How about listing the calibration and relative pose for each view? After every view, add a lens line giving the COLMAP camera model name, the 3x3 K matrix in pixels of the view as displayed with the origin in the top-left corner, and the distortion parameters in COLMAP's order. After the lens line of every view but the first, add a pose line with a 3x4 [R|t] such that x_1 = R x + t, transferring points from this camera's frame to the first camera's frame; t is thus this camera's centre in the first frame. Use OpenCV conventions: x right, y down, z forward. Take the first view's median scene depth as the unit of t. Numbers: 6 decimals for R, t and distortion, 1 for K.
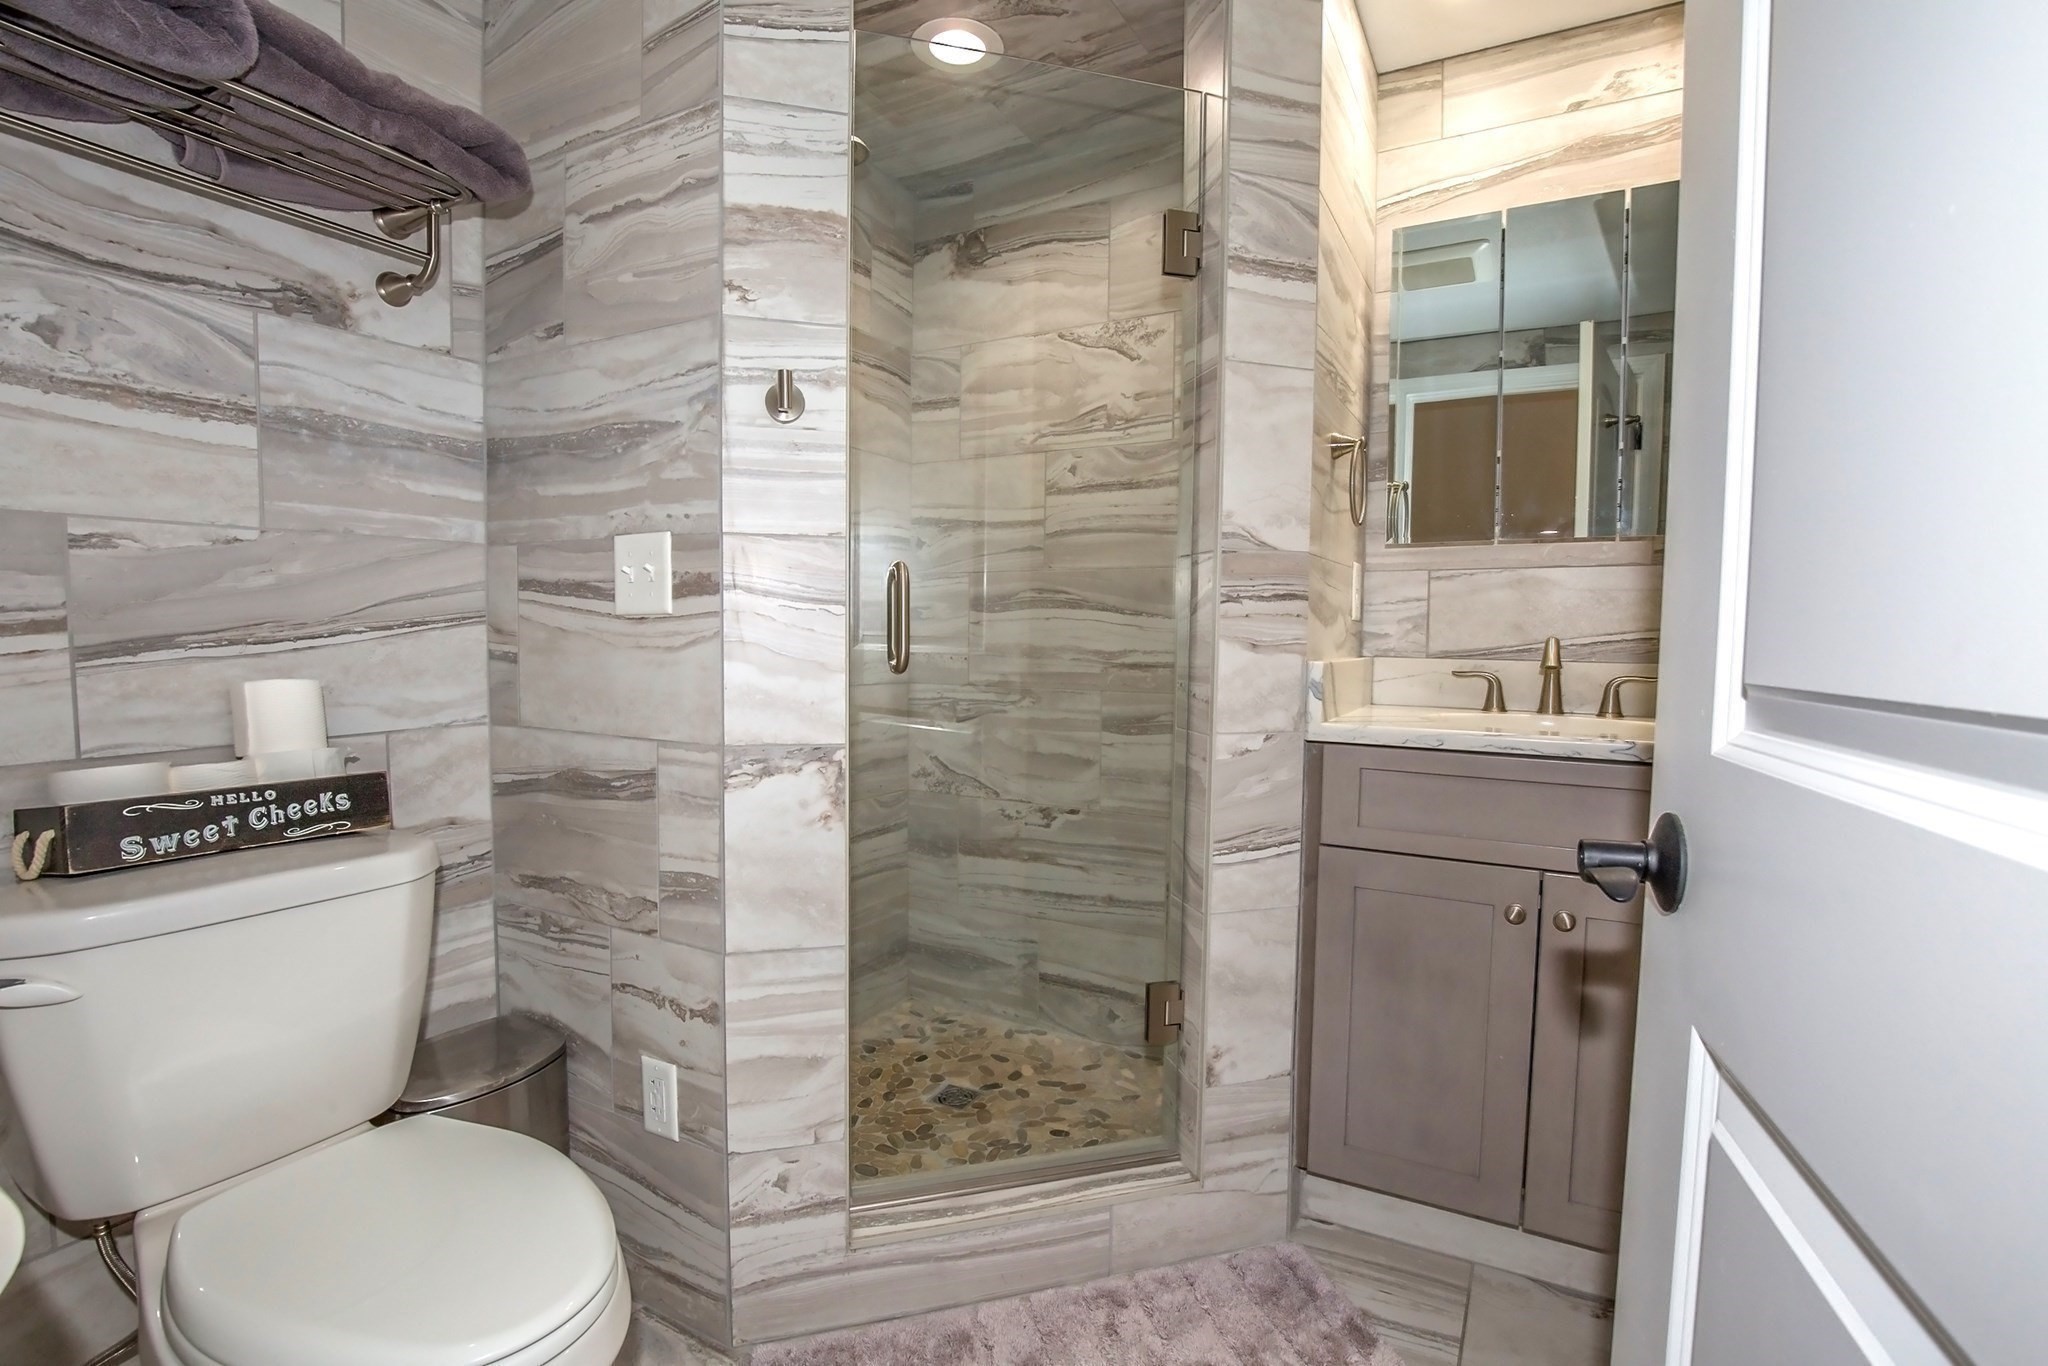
lens RADIAL K [[978.2, 0, 1031.4], [0, 978.2, 678.6], [0, 0, 1]] dist [-0.032589, 0.000406]
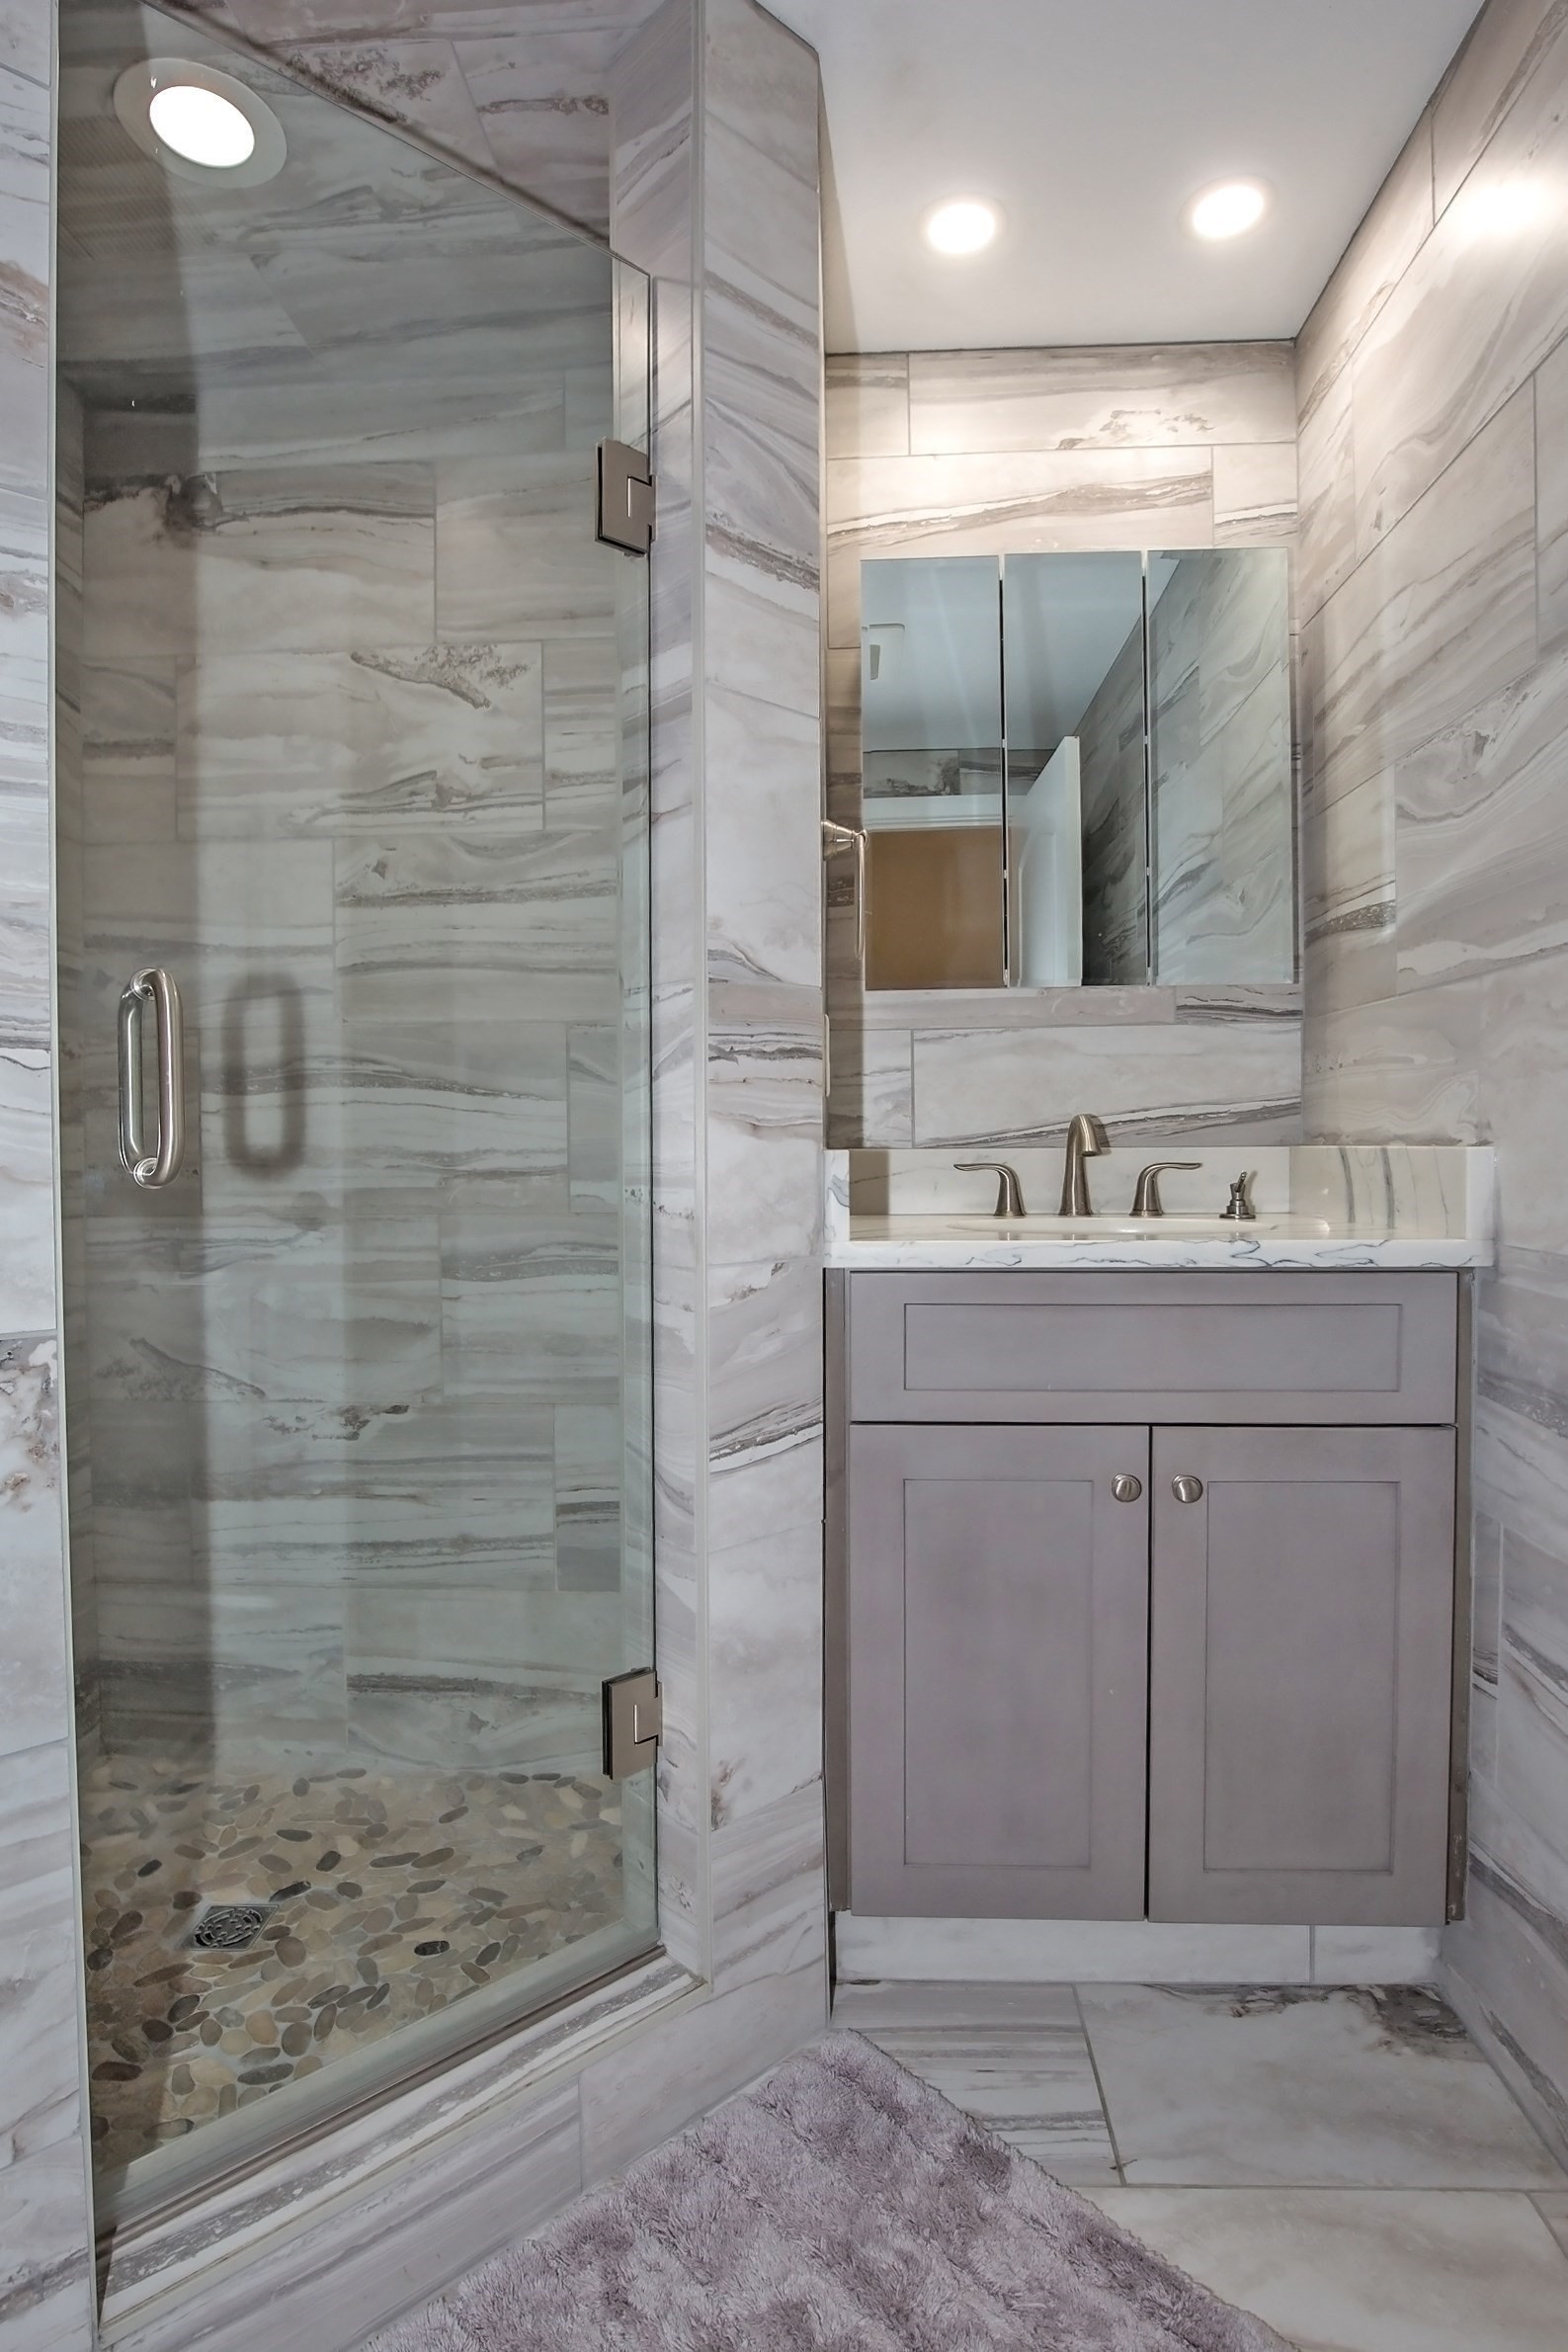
lens RADIAL K [[1247.2, 0, 783.4], [0, 1247.2, 1163.8], [0, 0, 1]] dist [-0.037433, 0.006317]
pose [[0.898303, -0.025400, 0.438642, -0.096490], [0.039999, 0.998910, -0.024073, 0.009204], [-0.437553, 0.039170, 0.898339, 0.202557]]
